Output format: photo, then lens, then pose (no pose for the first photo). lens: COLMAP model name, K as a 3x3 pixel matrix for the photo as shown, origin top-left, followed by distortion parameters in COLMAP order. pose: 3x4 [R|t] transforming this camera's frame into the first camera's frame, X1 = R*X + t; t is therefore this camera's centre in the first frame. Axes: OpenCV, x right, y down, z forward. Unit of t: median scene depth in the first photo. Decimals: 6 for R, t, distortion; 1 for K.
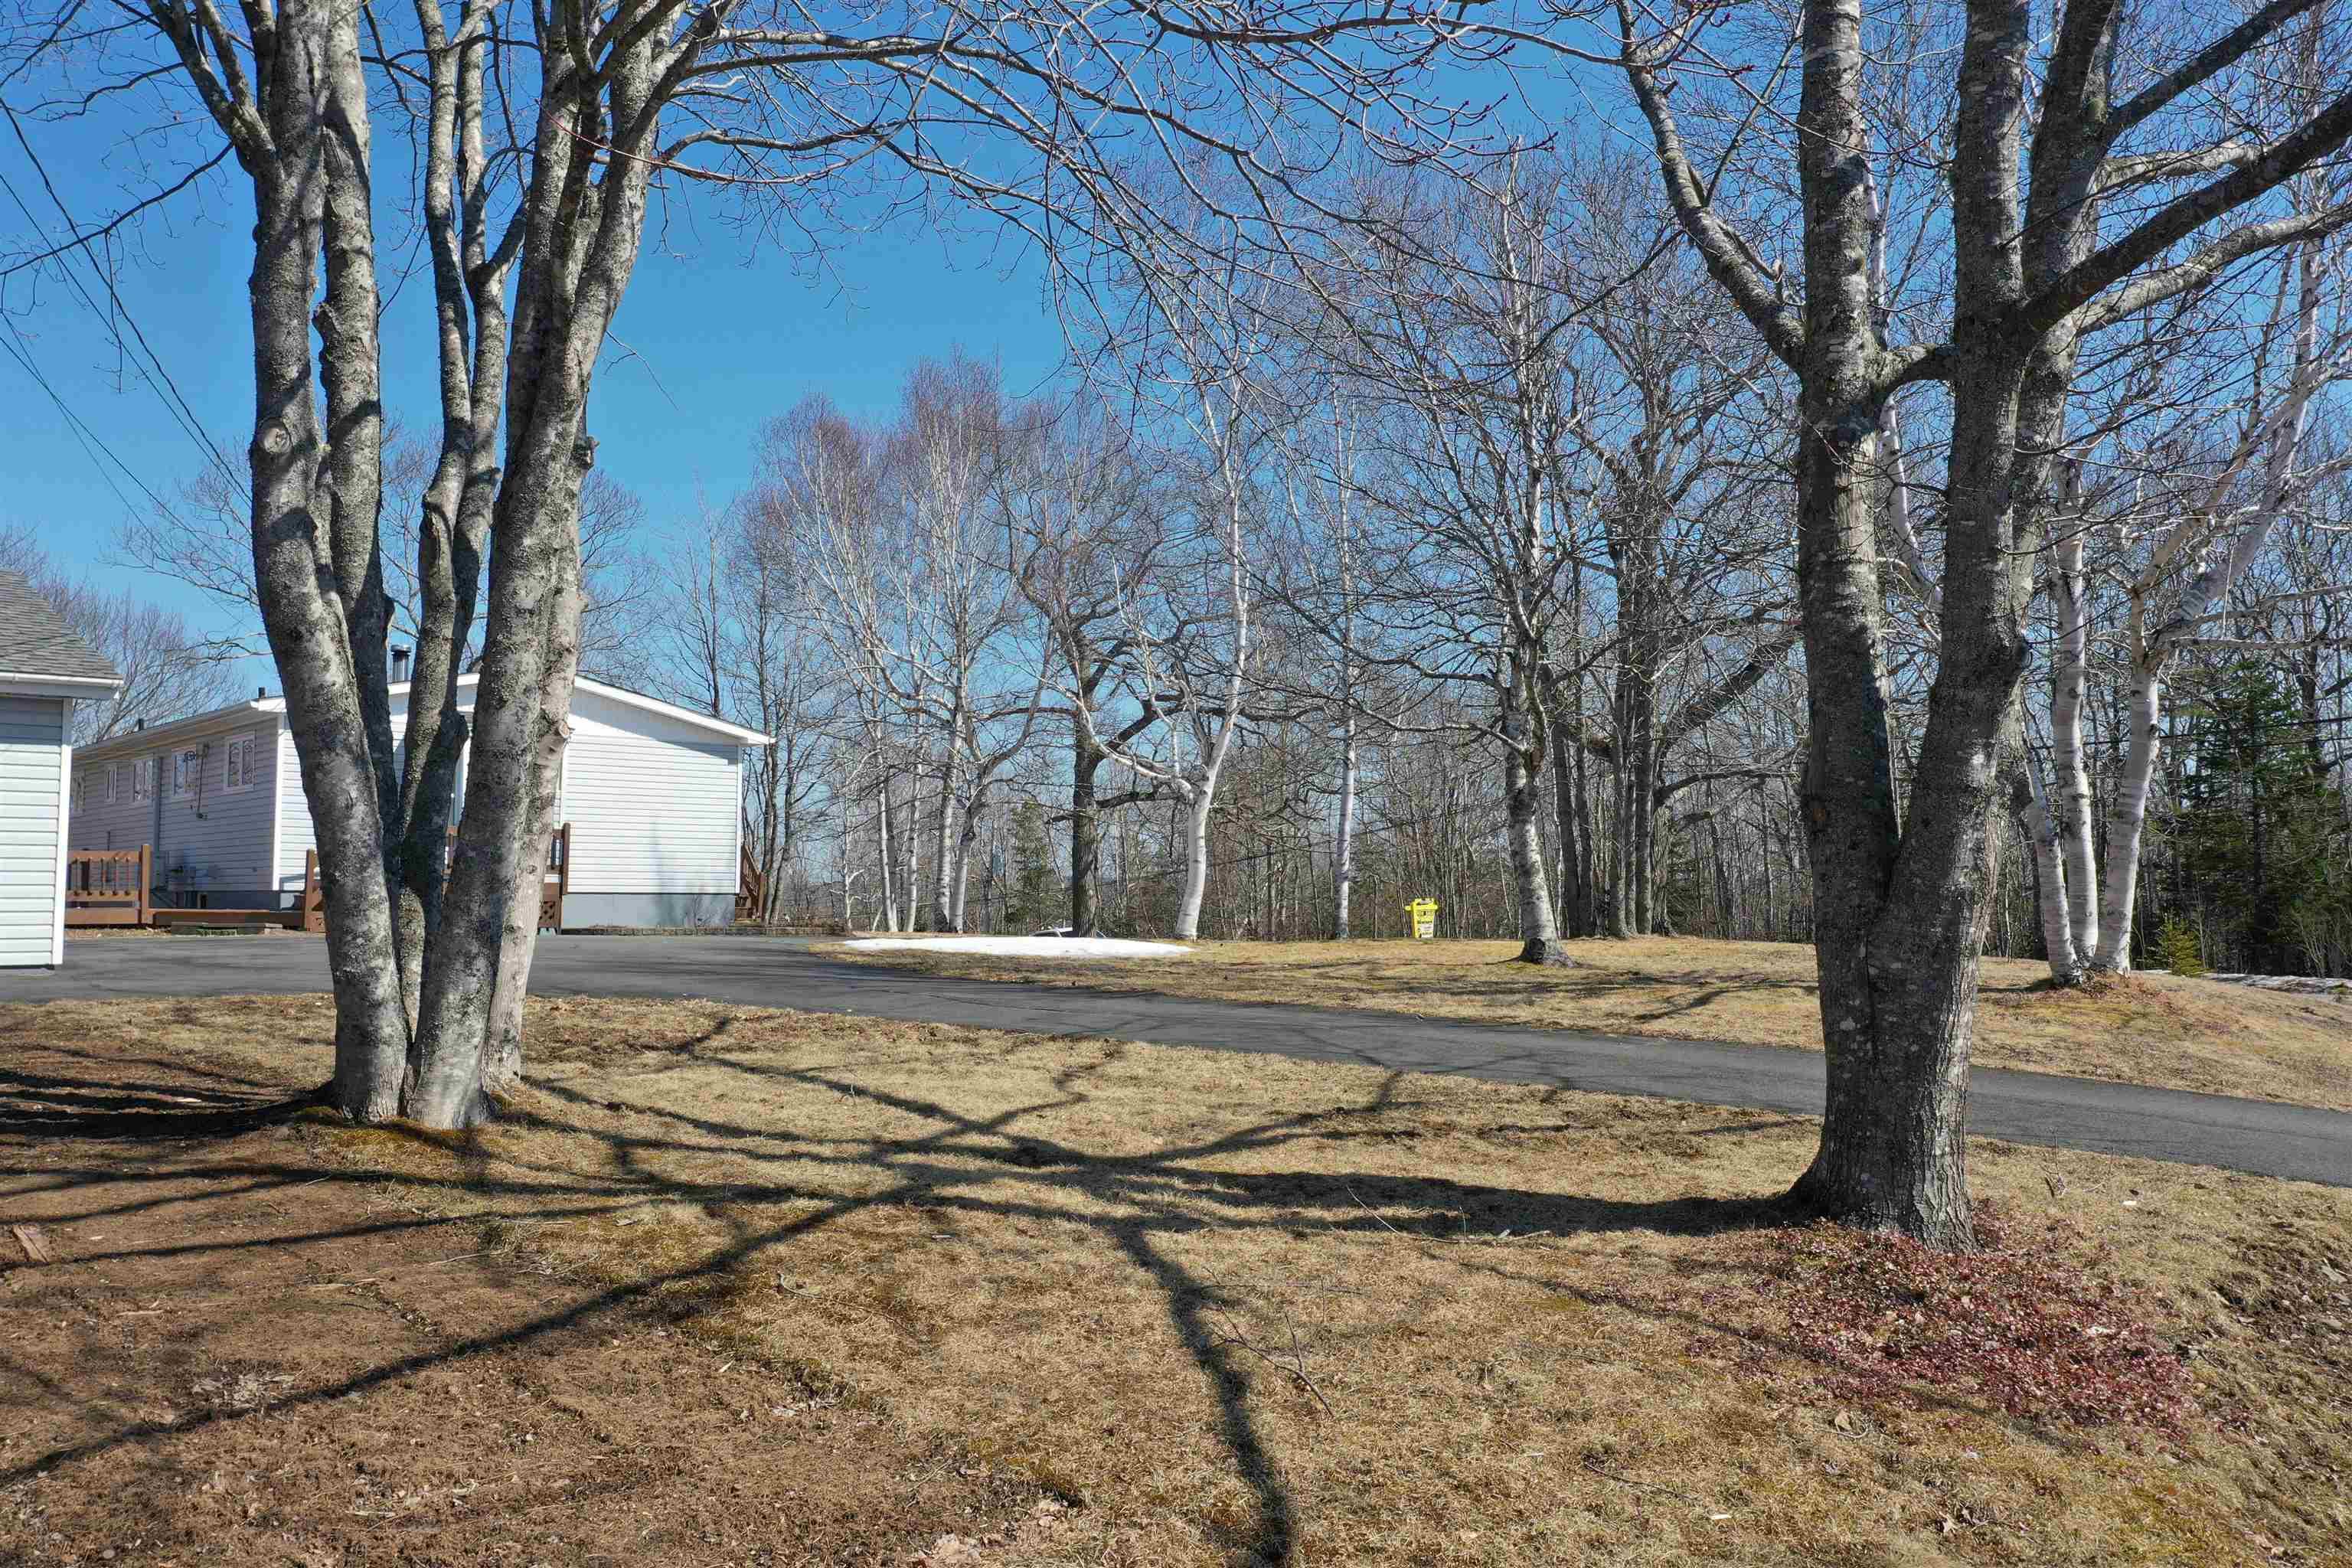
lens RADIAL K [[1868.0, 0, 1176.0], [0, 1868.0, 784.0], [0, 0, 1]] dist [-0.001014, -0.005107]
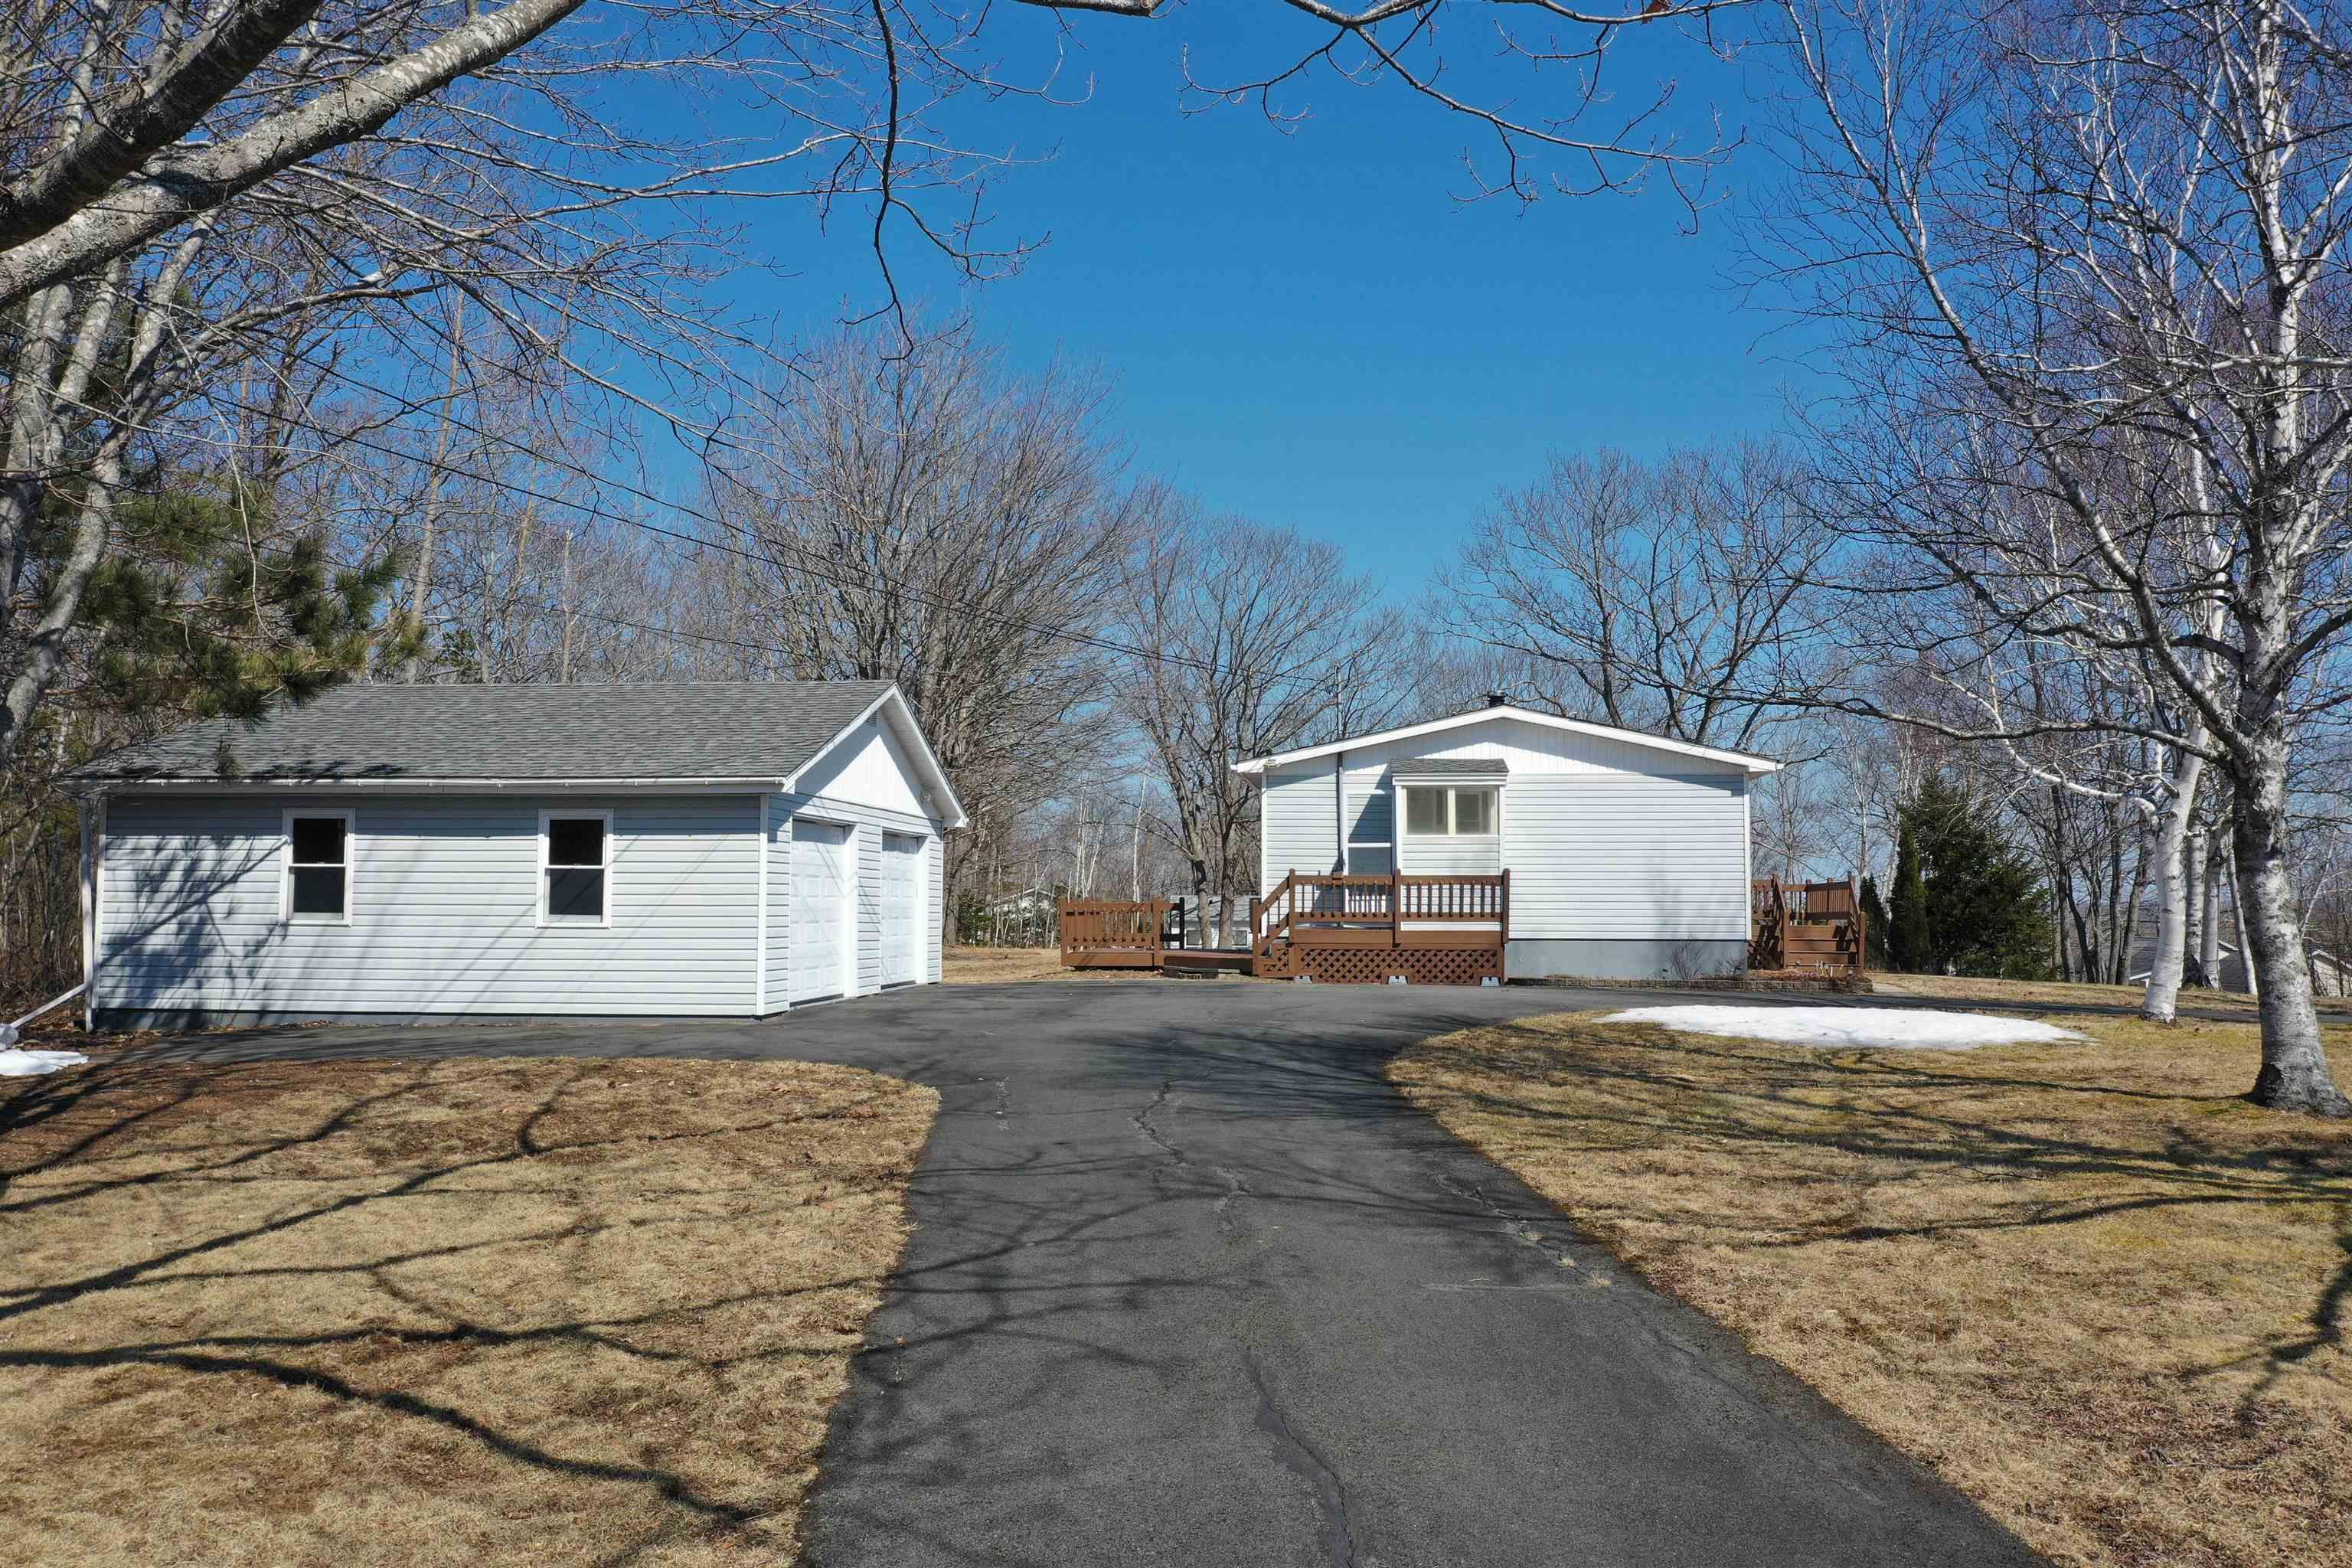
lens RADIAL K [[1868.0, 0, 1176.0], [0, 1868.0, 784.0], [0, 0, 1]] dist [-0.001014, -0.005107]
pose [[0.672042, -0.049705, -0.738843, 0.263482], [0.044832, 0.998646, -0.026404, -0.004912], [0.739155, -0.015380, 0.673360, 0.212080]]
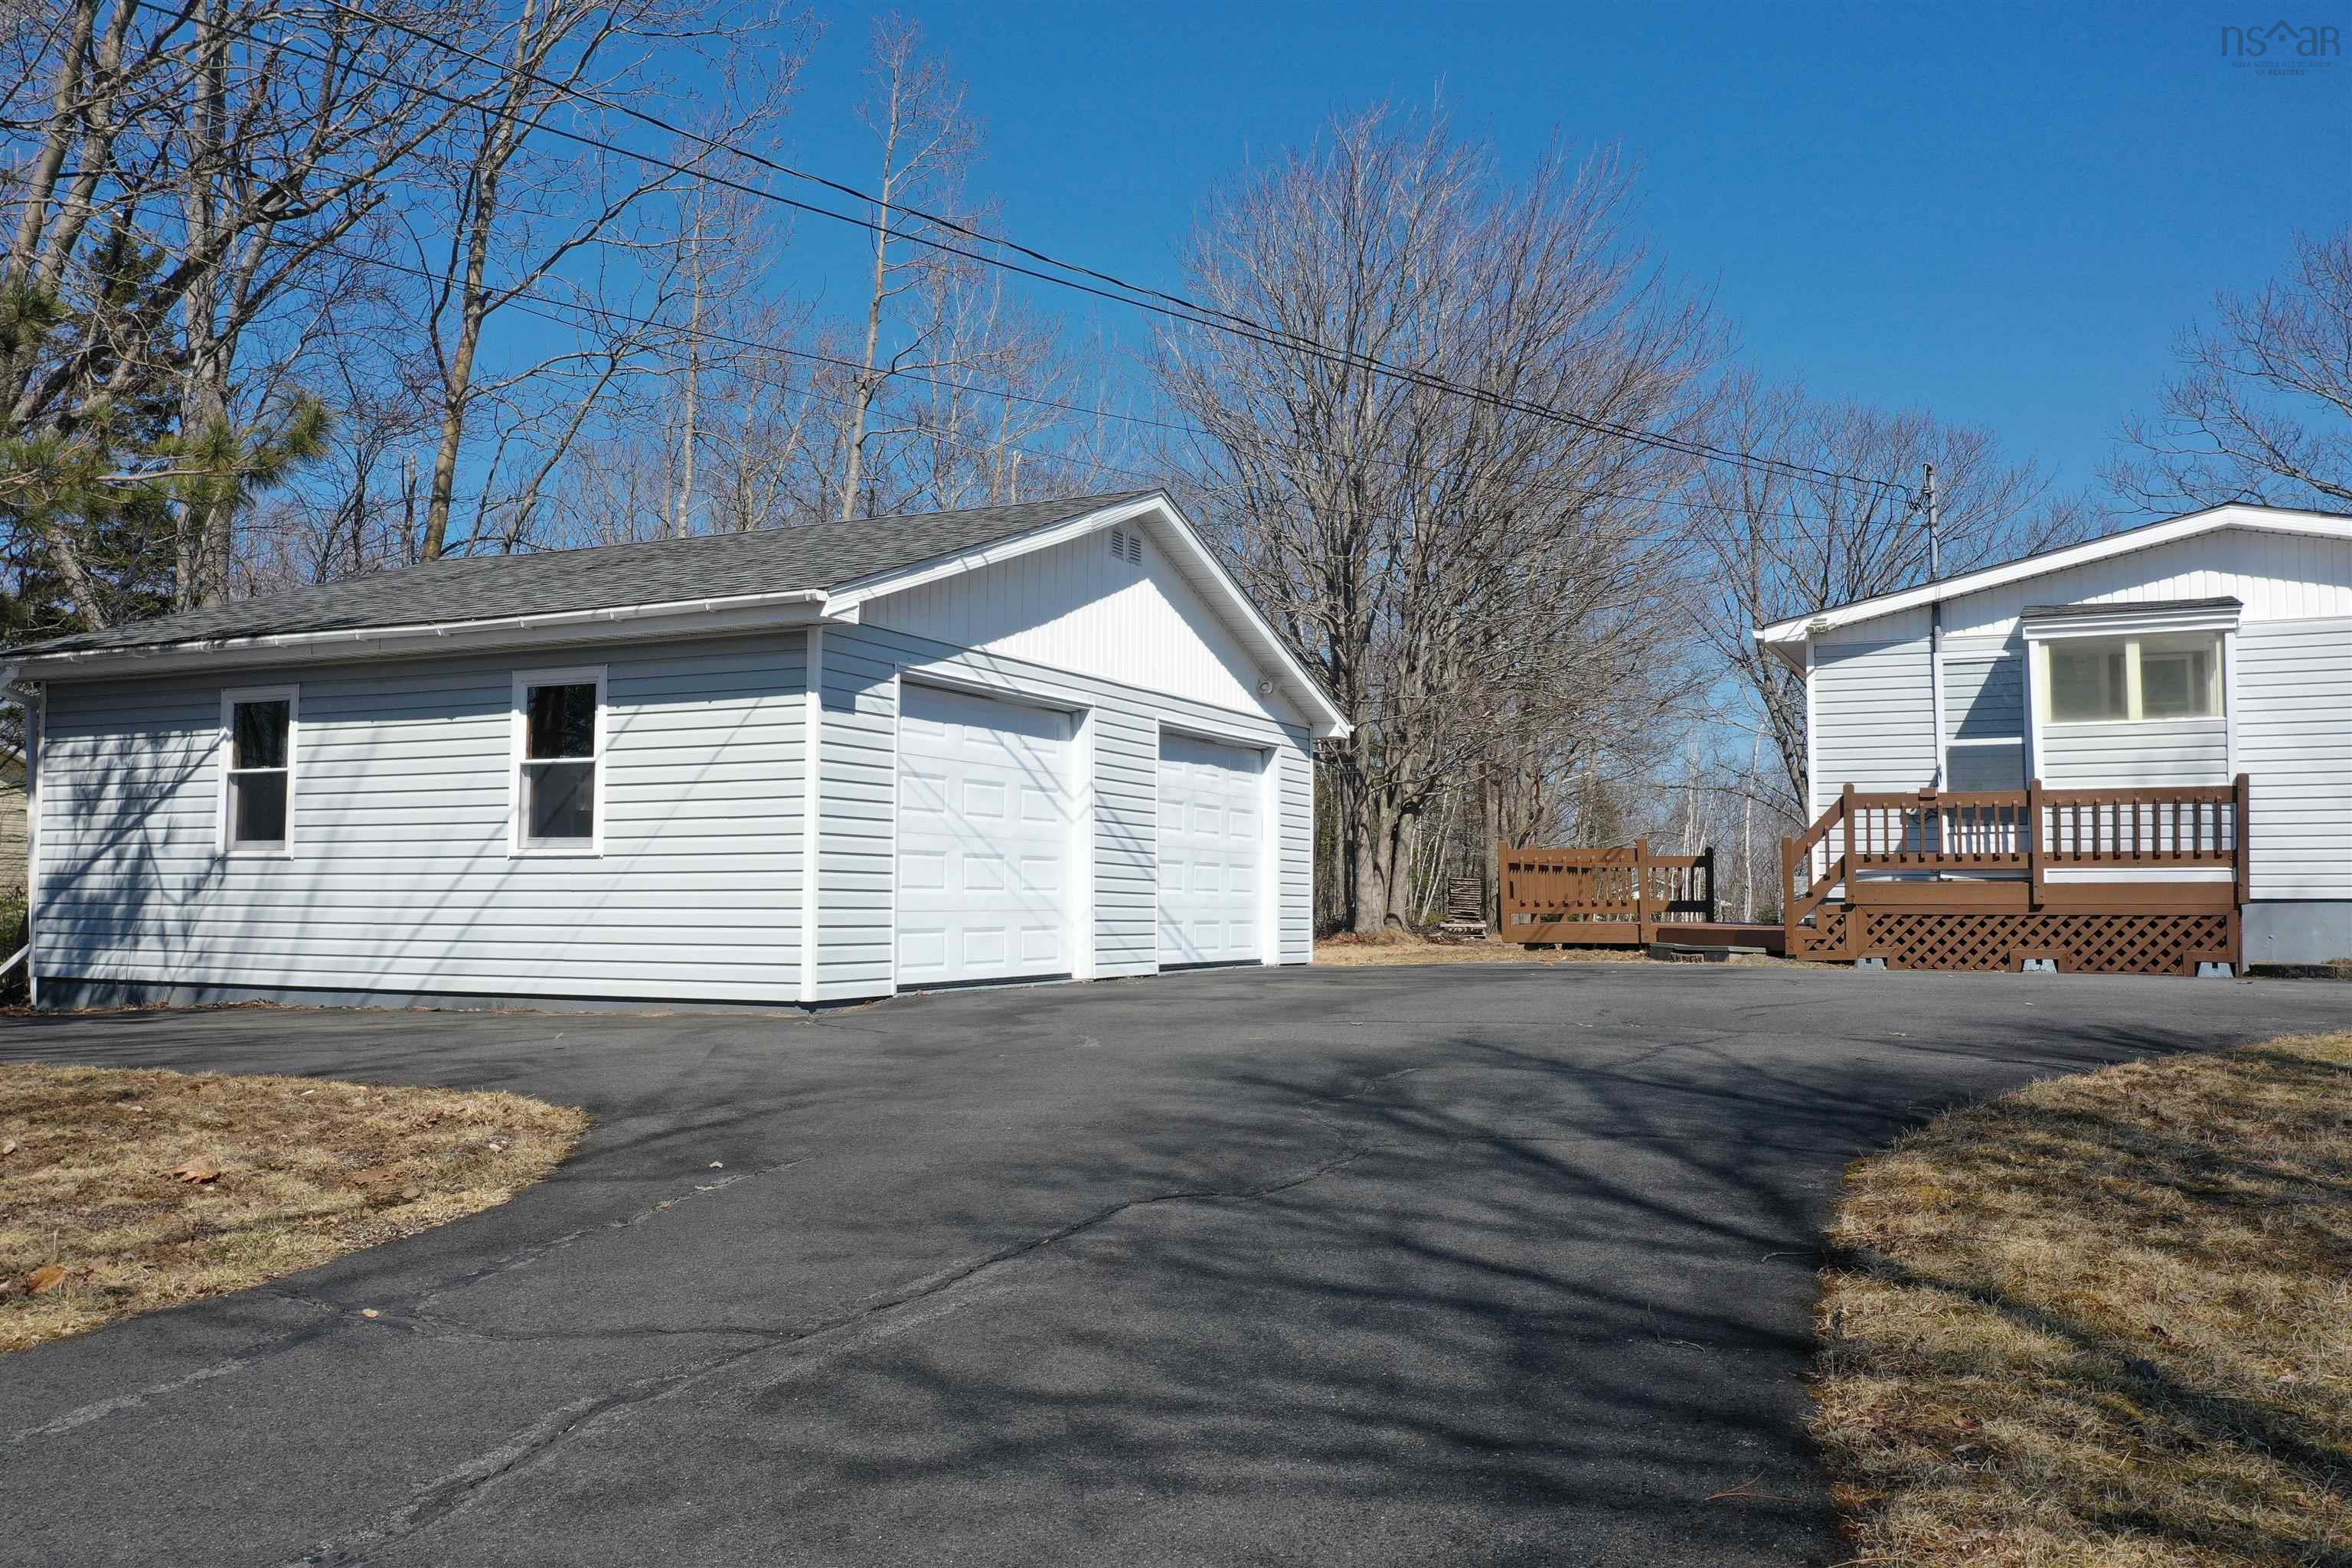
lens RADIAL K [[1863.5, 0, 1176.0], [0, 1863.5, 784.0], [0, 0, 1]] dist [-0.003627, -0.004371]
pose [[0.382303, -0.062096, -0.921948, 0.060123], [0.055690, 0.997474, -0.044090, 0.029078], [0.922357, -0.034488, 0.384795, 0.471265]]
